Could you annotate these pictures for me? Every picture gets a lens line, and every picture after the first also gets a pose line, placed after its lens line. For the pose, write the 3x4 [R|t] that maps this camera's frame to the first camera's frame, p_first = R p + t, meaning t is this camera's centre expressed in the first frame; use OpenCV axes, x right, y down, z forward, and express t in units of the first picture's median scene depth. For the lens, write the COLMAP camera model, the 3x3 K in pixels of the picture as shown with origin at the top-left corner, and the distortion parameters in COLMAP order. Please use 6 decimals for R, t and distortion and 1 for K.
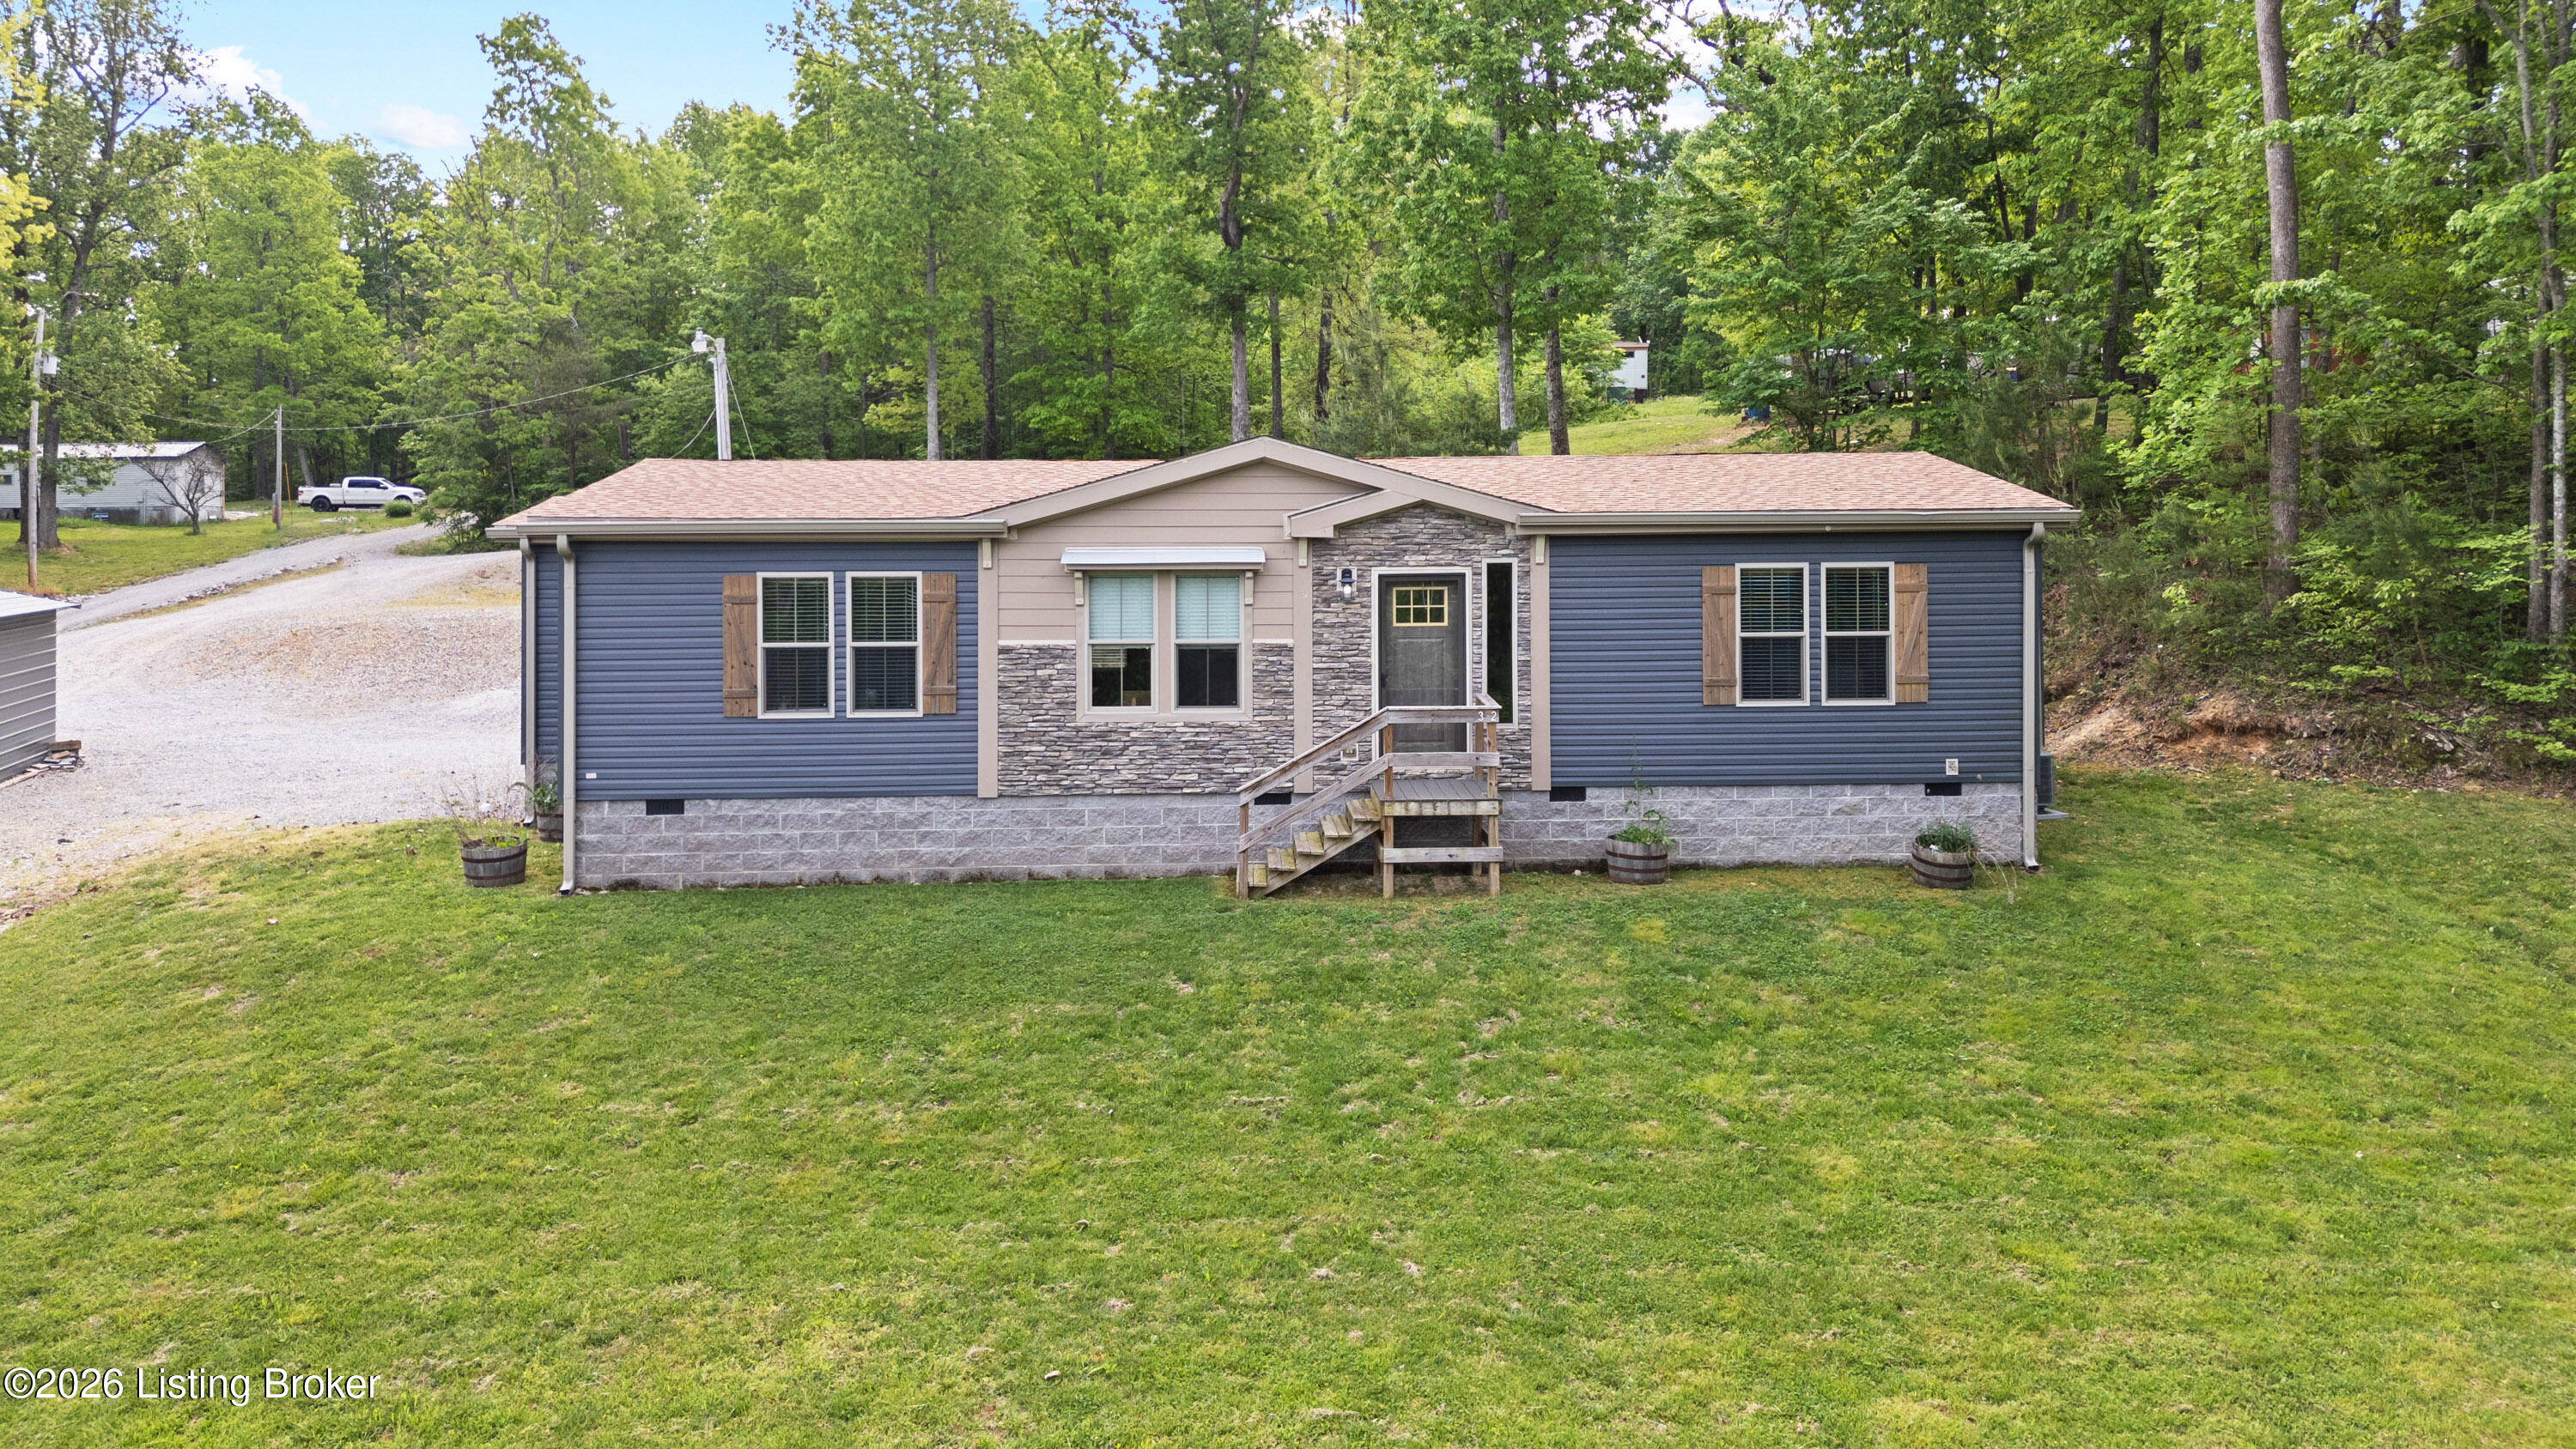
lens RADIAL K [[1884.1, 0, 1284.2], [0, 1884.1, 611.3], [0, 0, 1]] dist [0.124033, -0.173984]
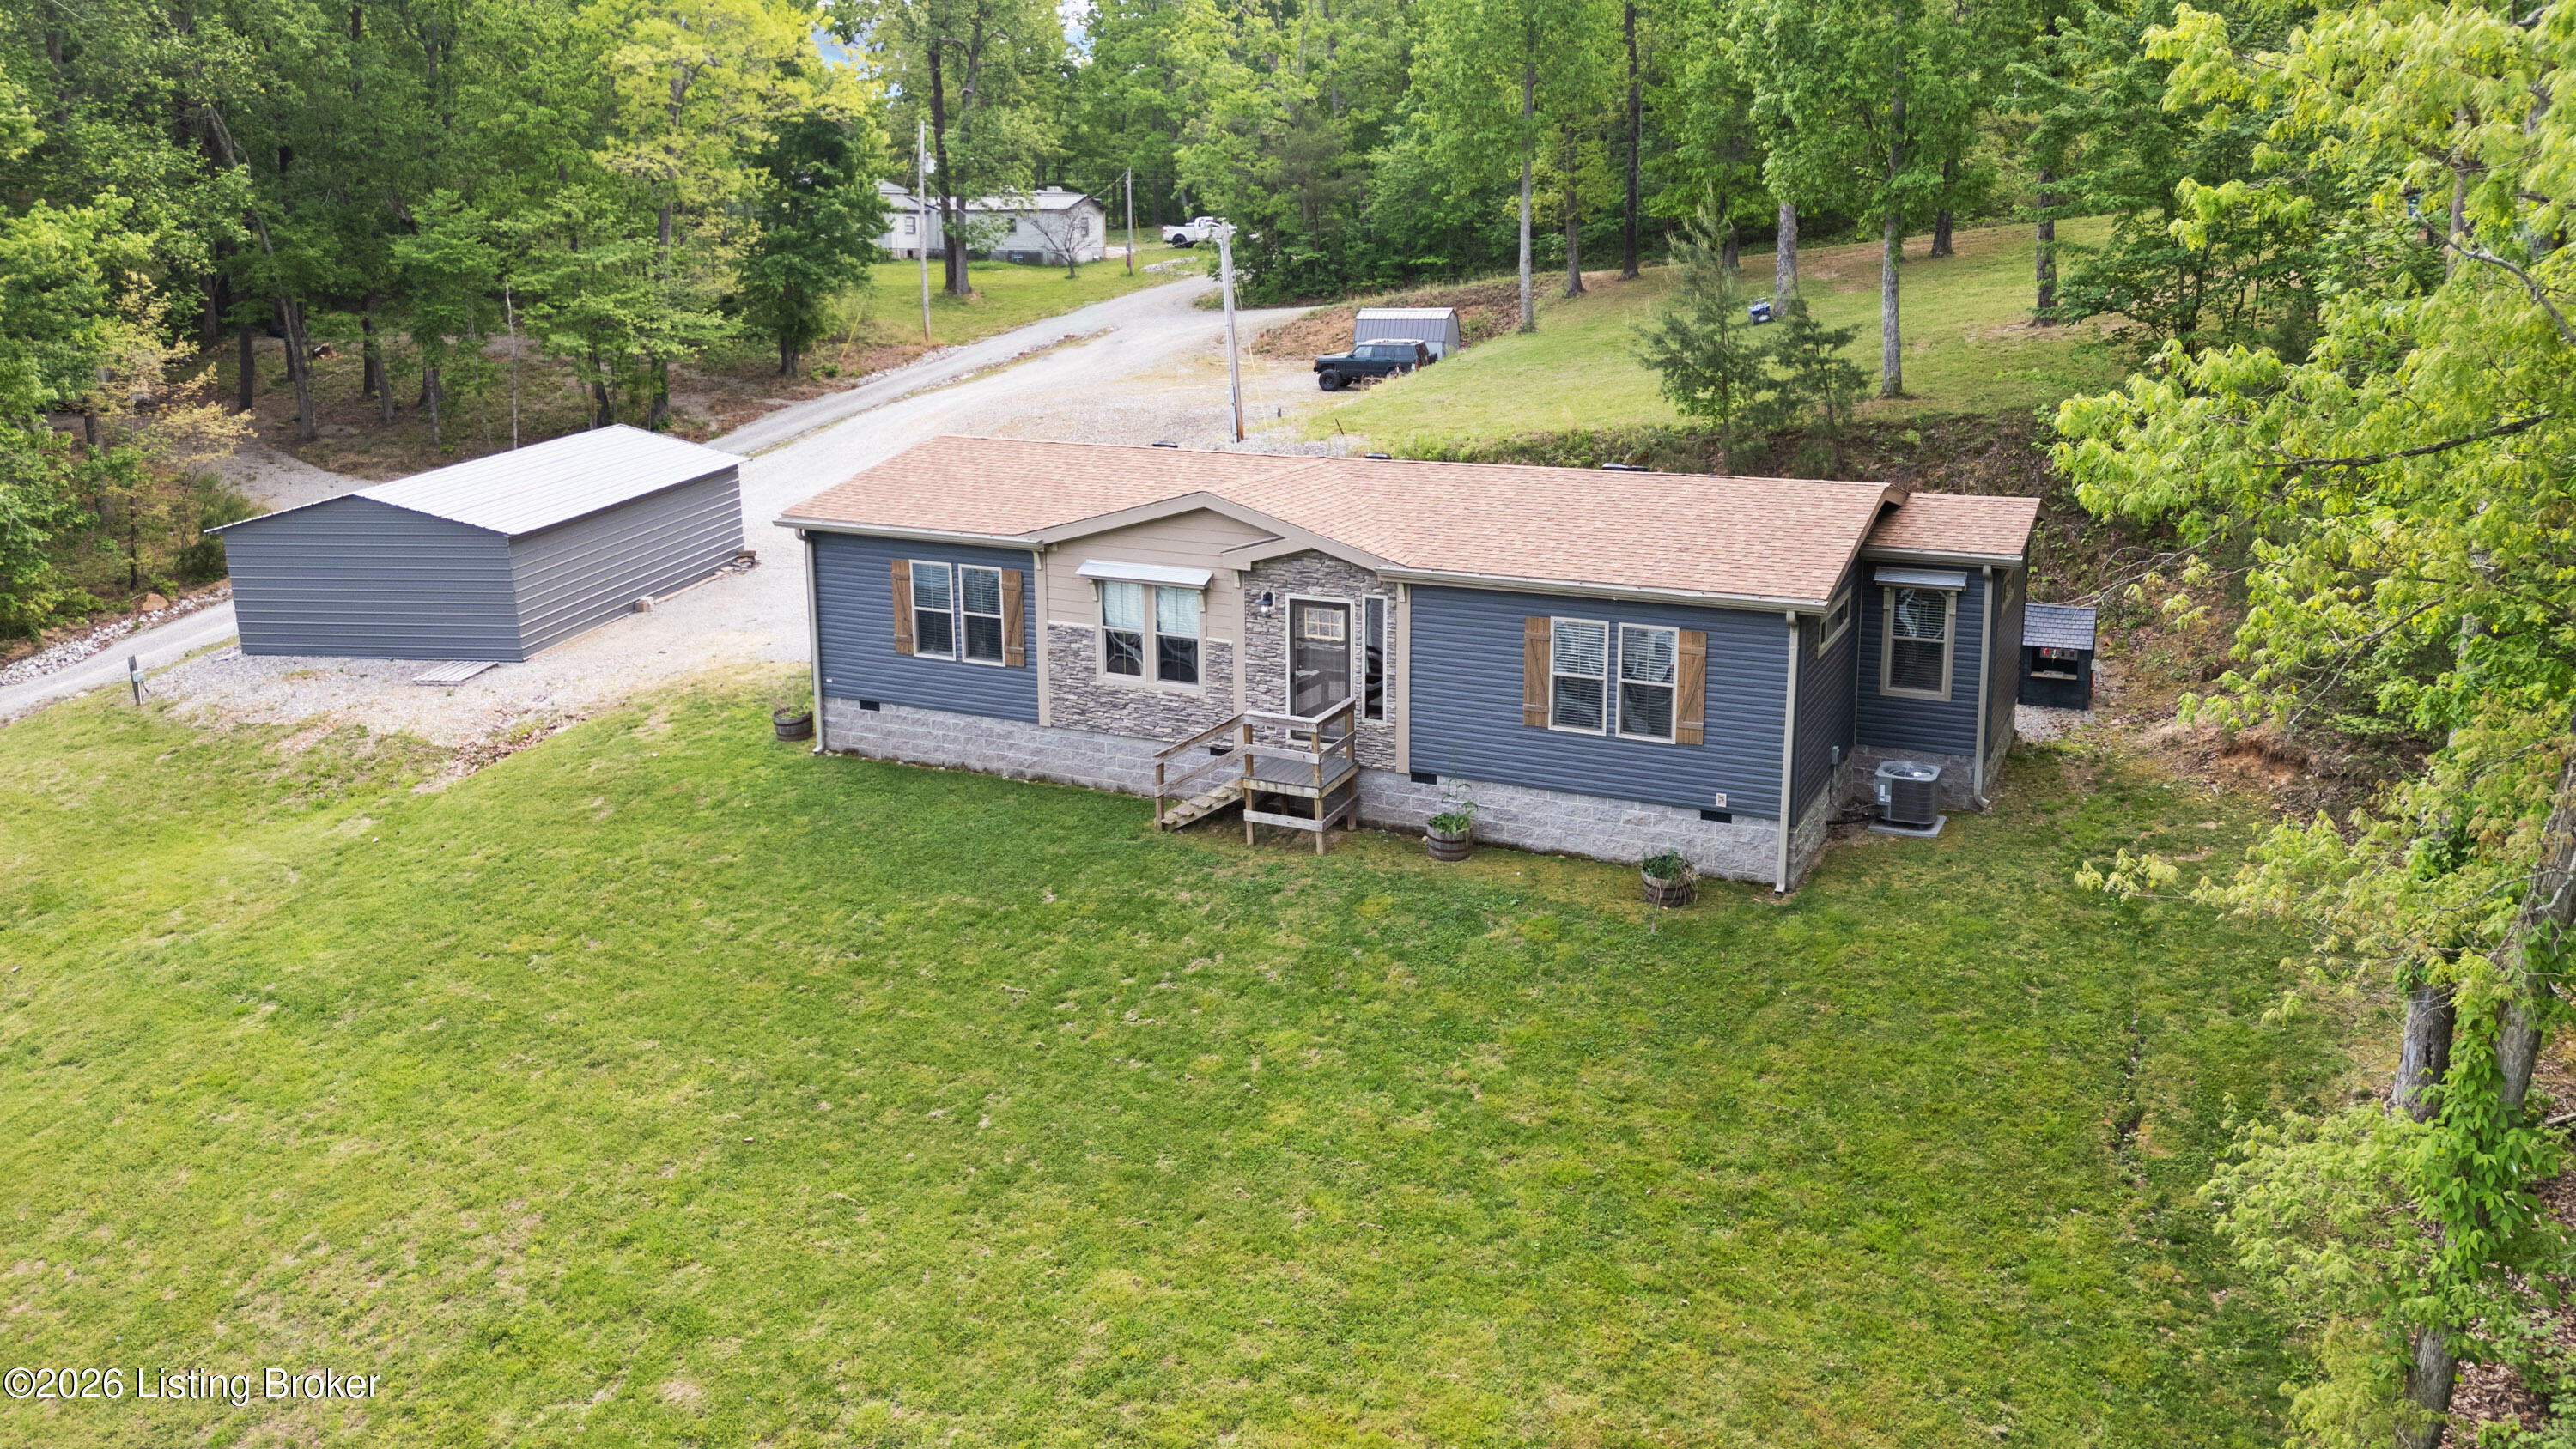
lens RADIAL K [[1864.4, 0, 1277.9], [0, 1864.4, 648.1], [0, 0, 1]] dist [0.116797, -0.171106]
pose [[0.877689, 0.108048, -0.466892, 0.653383], [-0.010458, 0.978338, 0.206748, -0.254440], [0.479117, -0.176578, 0.859806, -0.125231]]
